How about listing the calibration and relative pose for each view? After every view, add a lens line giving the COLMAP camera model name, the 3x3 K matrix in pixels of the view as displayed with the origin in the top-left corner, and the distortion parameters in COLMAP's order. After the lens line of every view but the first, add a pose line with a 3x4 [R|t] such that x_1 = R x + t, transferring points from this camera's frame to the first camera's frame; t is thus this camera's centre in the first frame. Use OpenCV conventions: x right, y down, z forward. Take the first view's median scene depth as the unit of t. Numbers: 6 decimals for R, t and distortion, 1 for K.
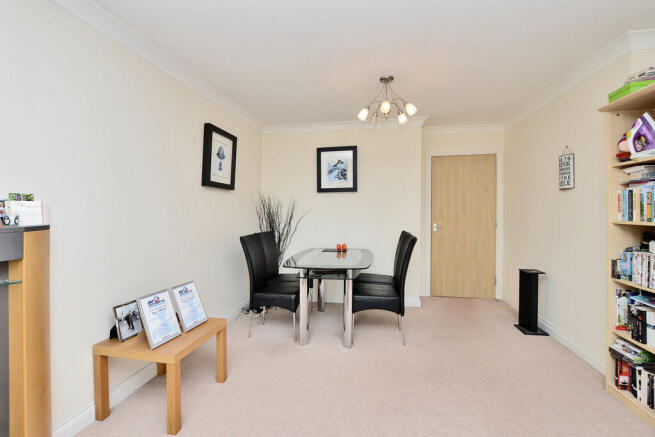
lens RADIAL K [[283.5, 0, 329.0], [0, 283.5, 217.4], [0, 0, 1]] dist [-0.029673, -0.000036]
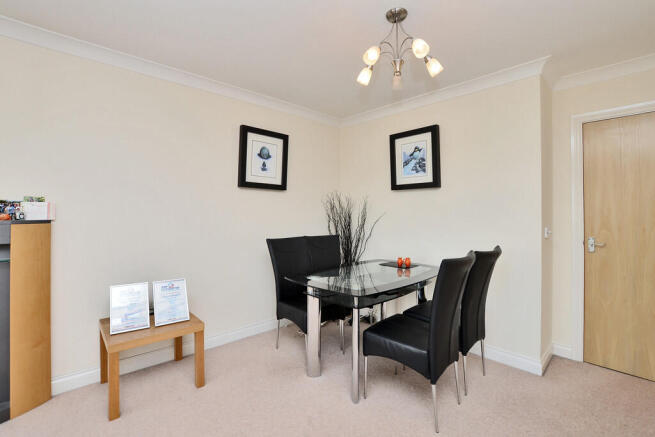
lens RADIAL K [[283.5, 0, 327.2], [0, 283.5, 212.9], [0, 0, 1]] dist [-0.029673, -0.000036]
pose [[0.810764, 0.016678, -0.585136, 0.315156], [-0.027406, 0.999579, -0.009483, -0.011759], [0.584731, 0.023724, 0.810880, 0.268106]]
